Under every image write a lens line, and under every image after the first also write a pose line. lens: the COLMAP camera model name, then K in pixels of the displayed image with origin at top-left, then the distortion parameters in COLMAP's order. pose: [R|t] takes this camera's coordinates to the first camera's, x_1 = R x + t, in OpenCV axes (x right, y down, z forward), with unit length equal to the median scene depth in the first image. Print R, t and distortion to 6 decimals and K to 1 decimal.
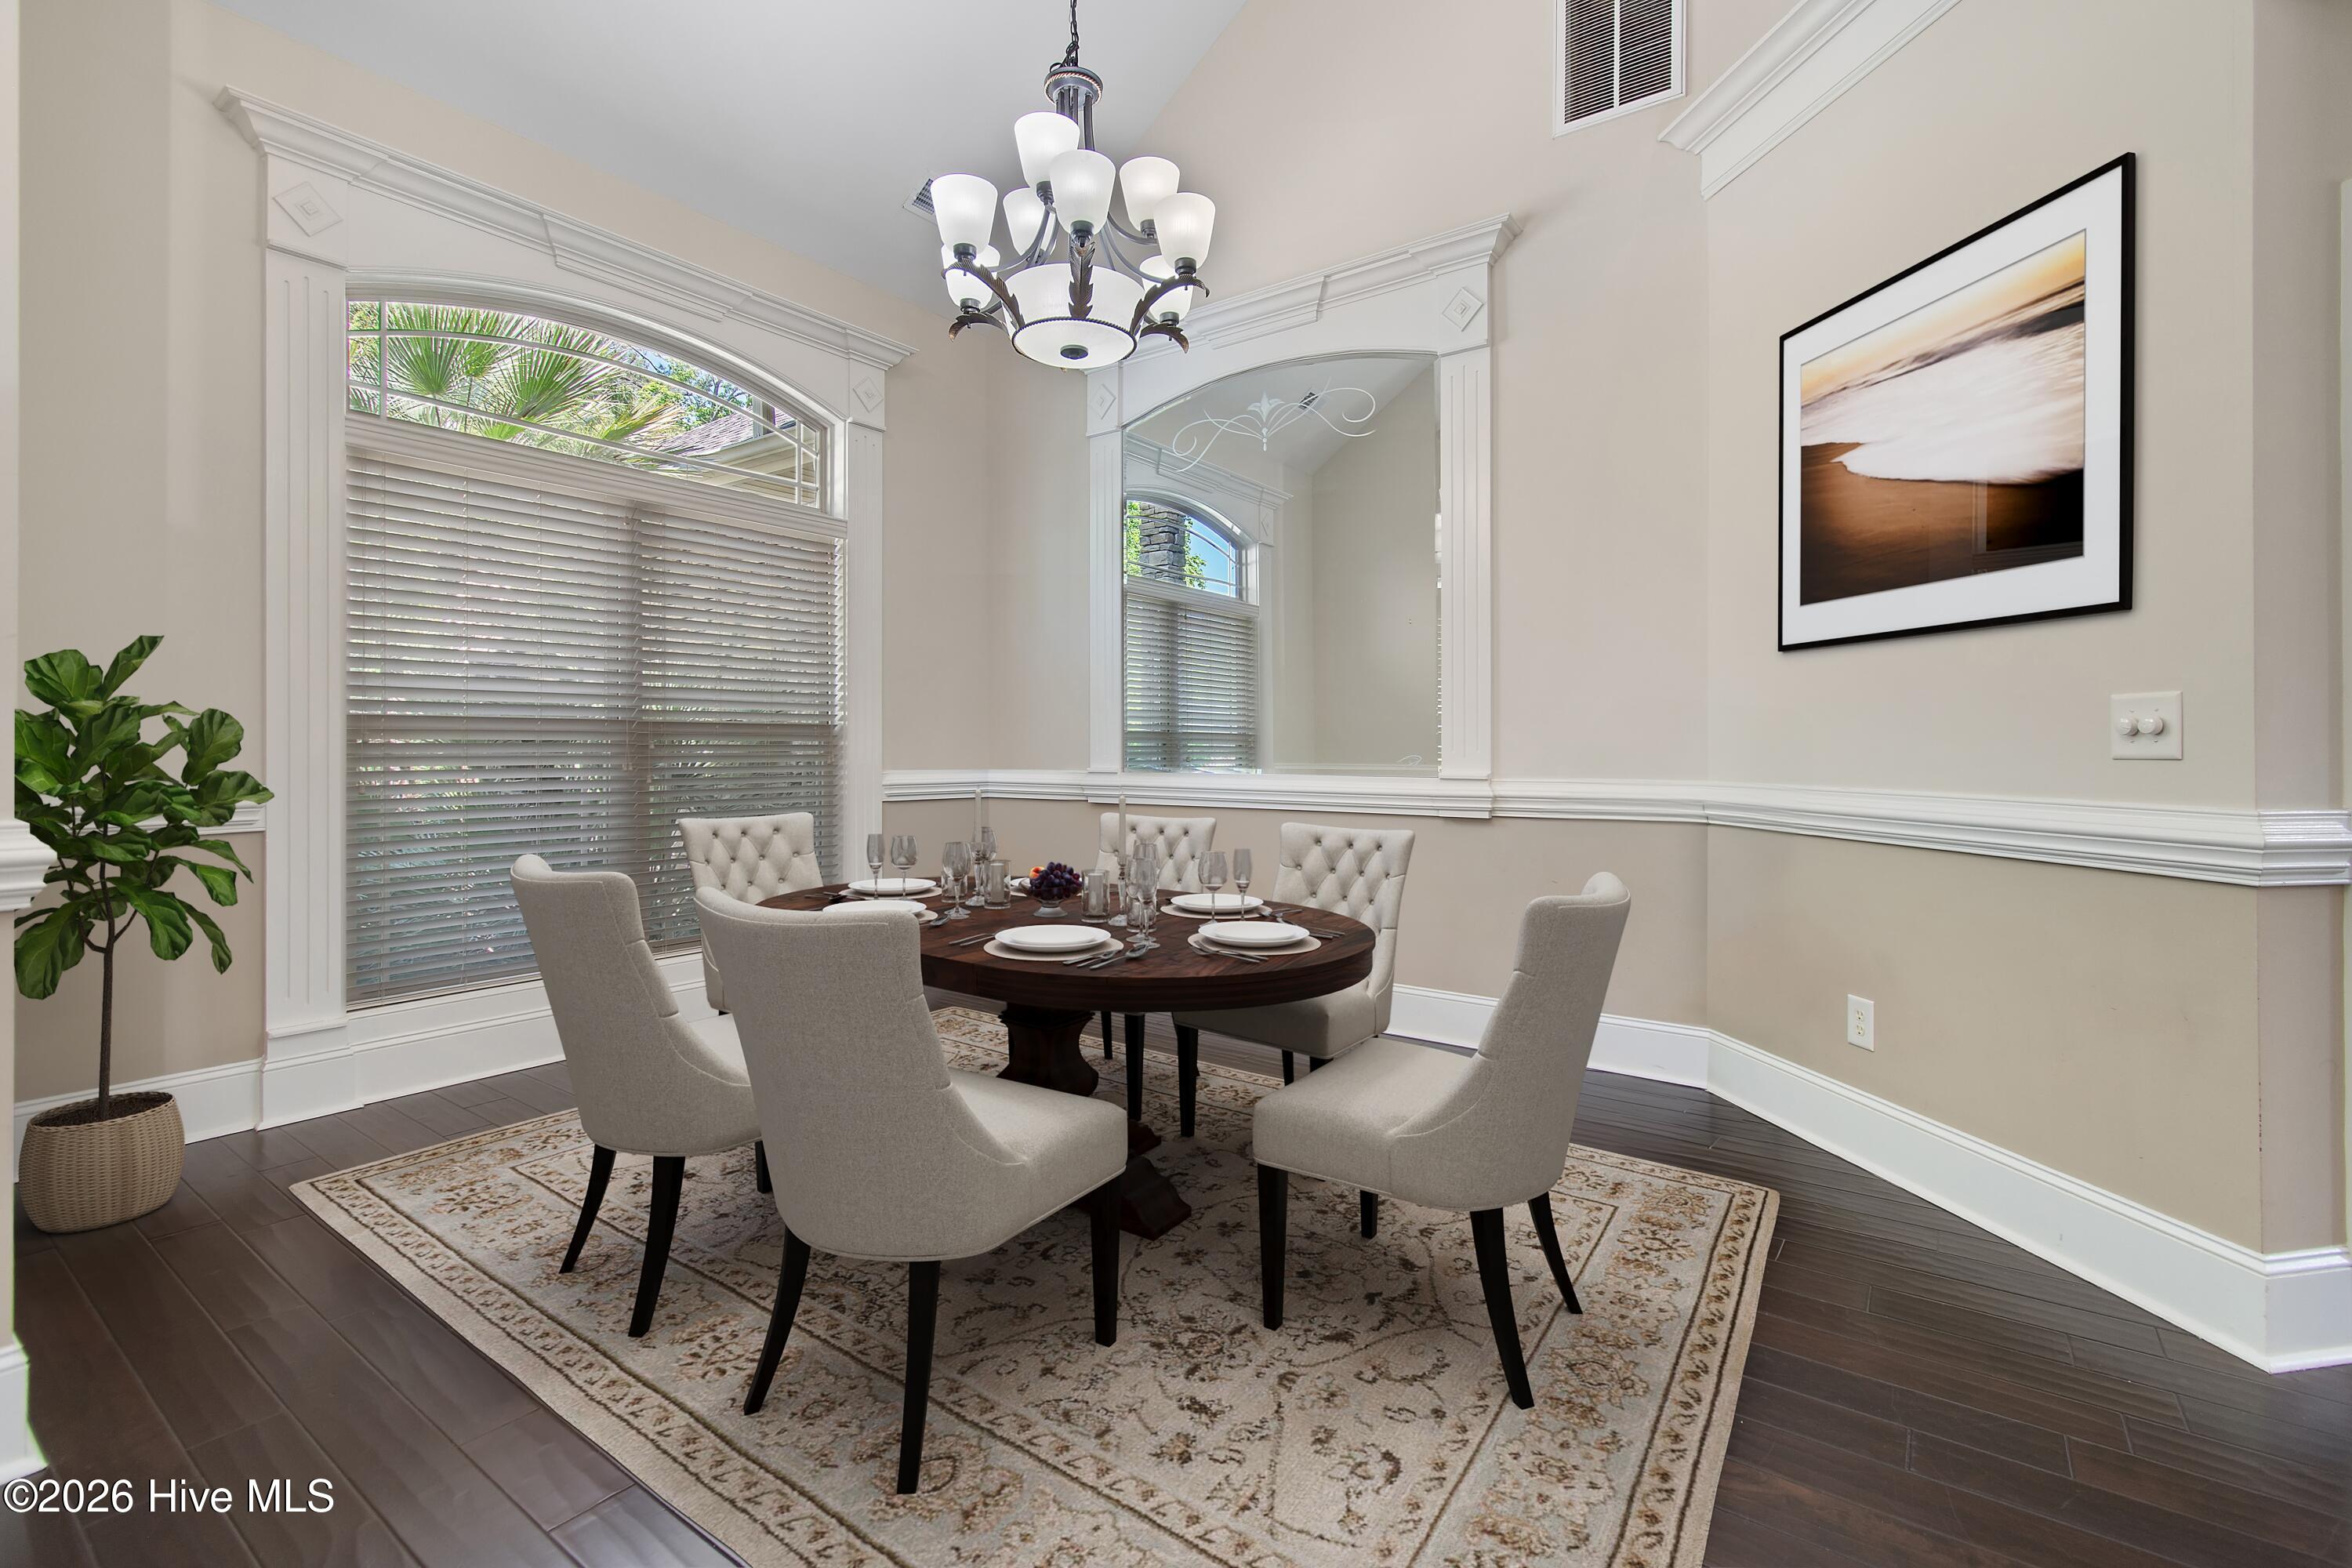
lens RADIAL K [[1053.2, 0, 1190.9], [0, 1053.2, 766.6], [0, 0, 1]] dist [0.002310, -0.001819]
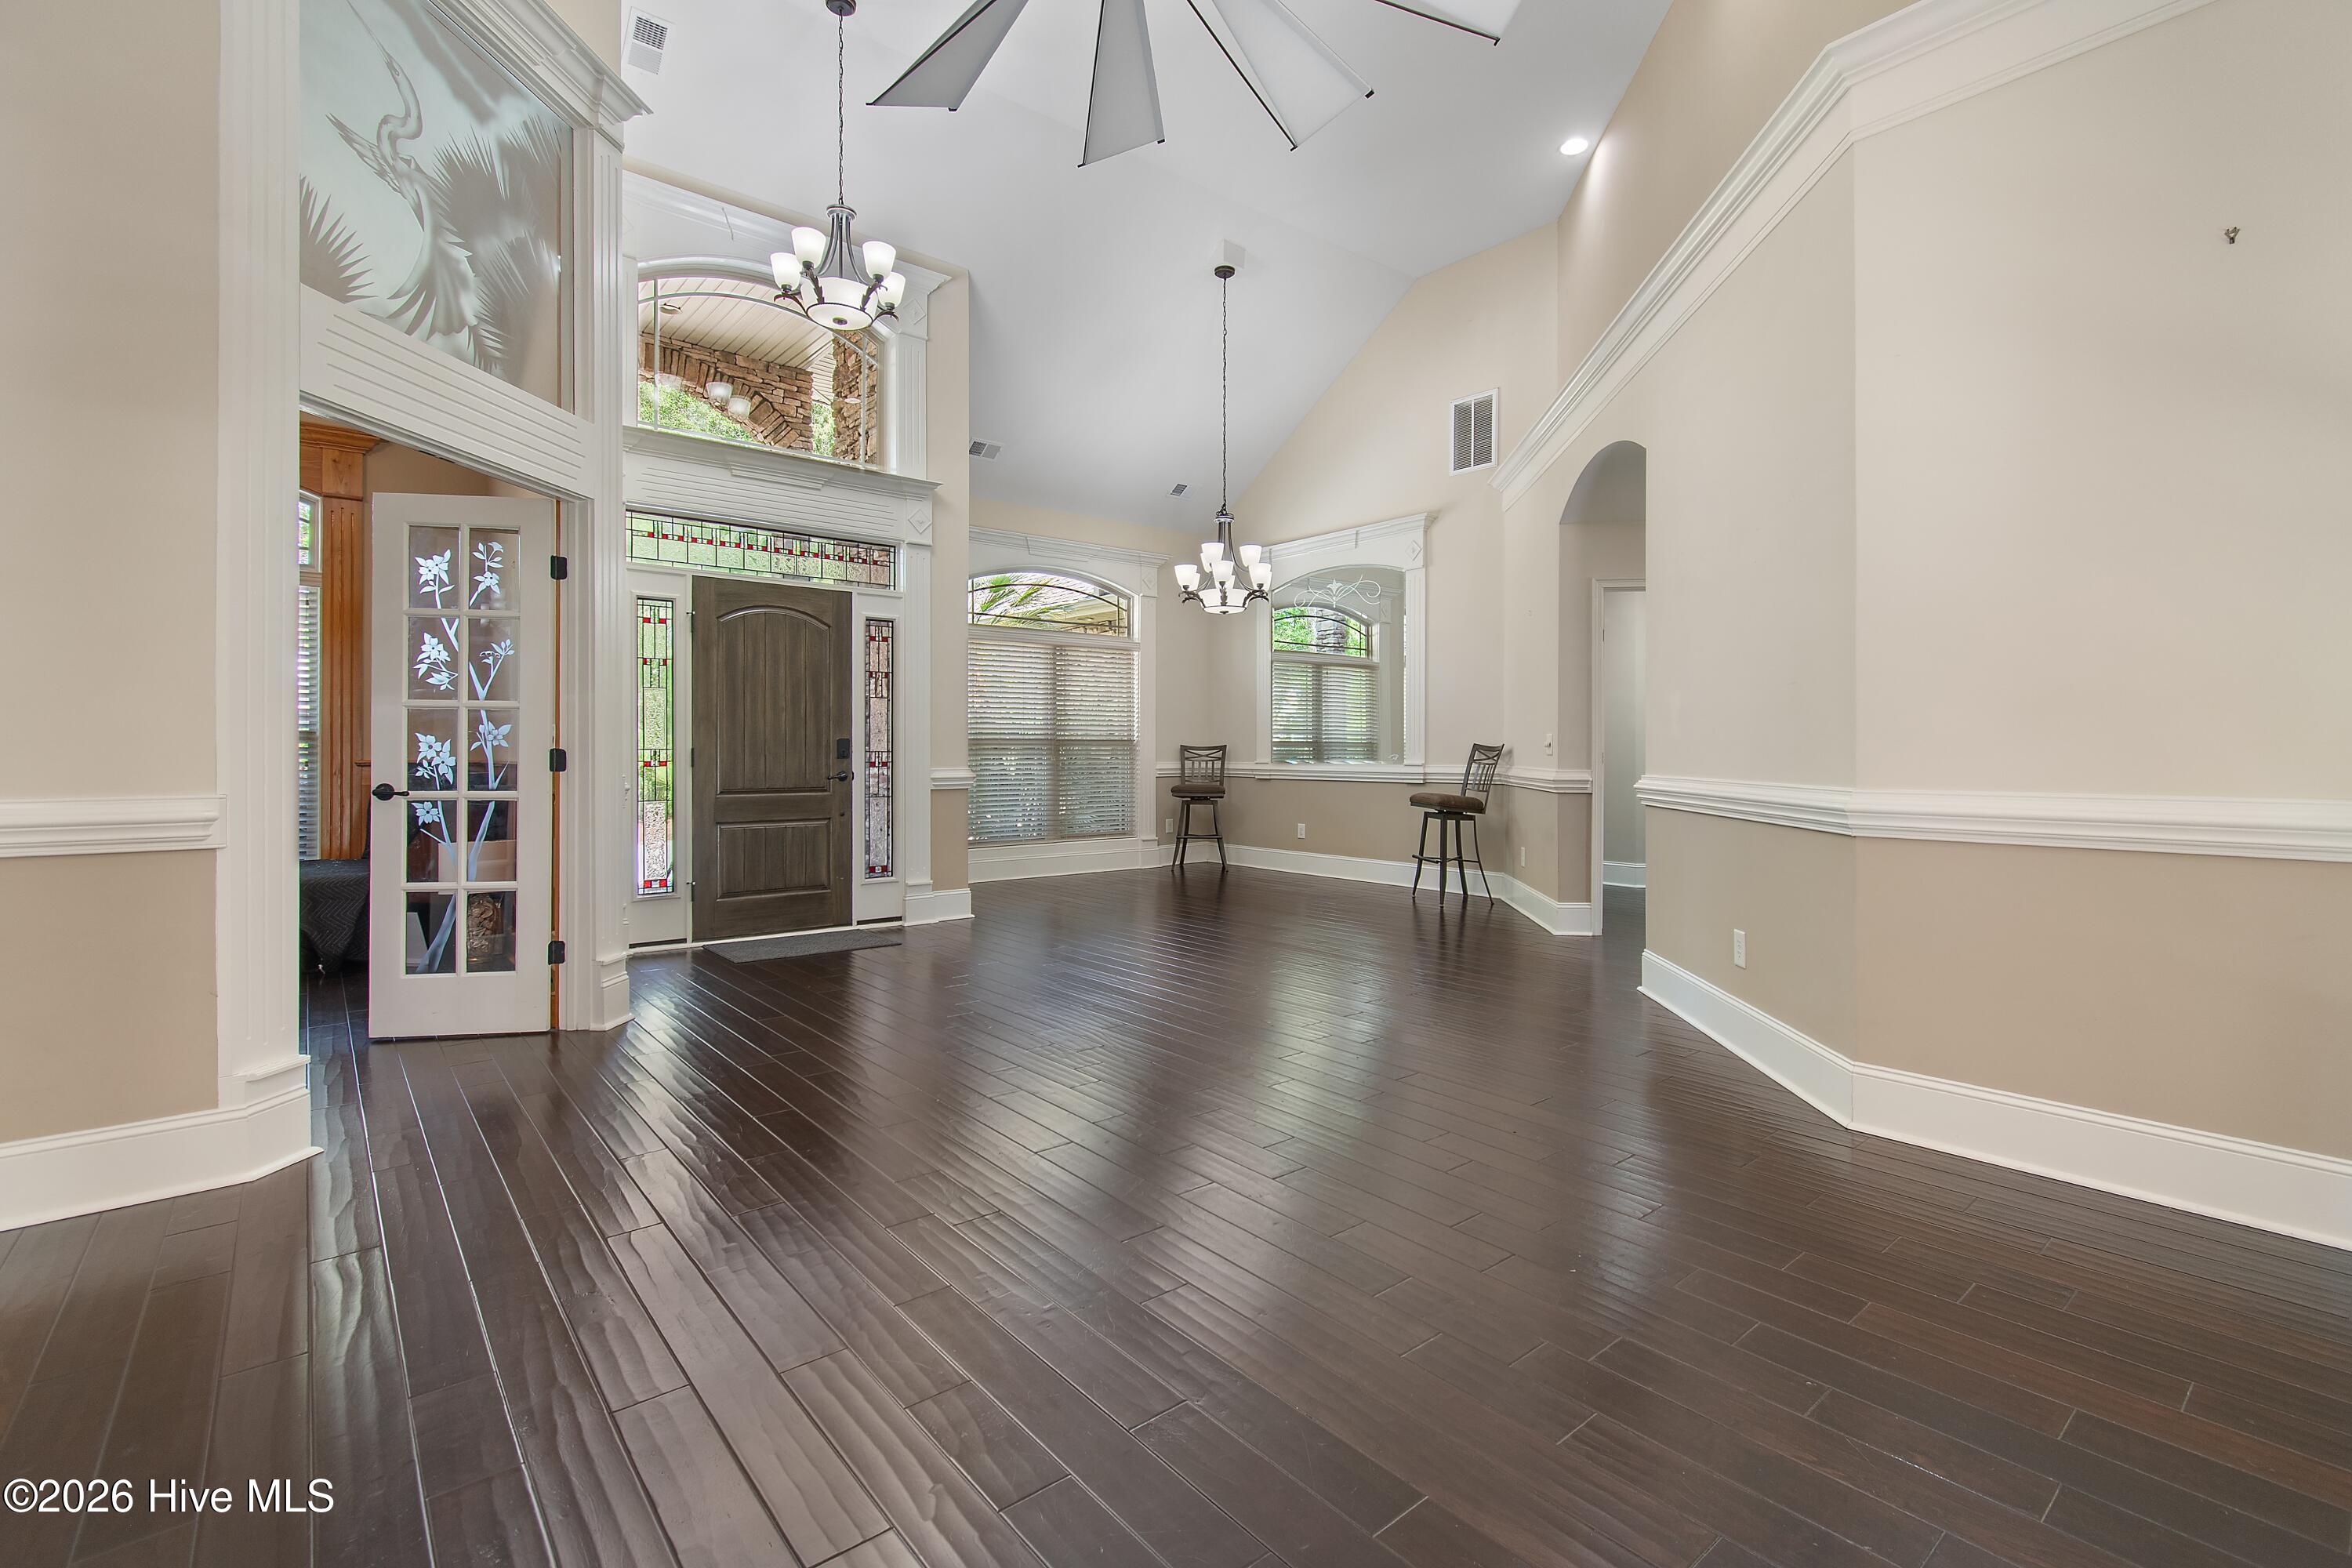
lens RADIAL K [[1053.2, 0, 1173.6], [0, 1053.2, 761.7], [0, 0, 1]] dist [0.002310, -0.001819]
pose [[0.967770, 0.004341, -0.251797, 0.334058], [-0.006649, 0.999943, -0.008317, 0.026347], [0.251746, 0.009723, 0.967744, -1.257914]]
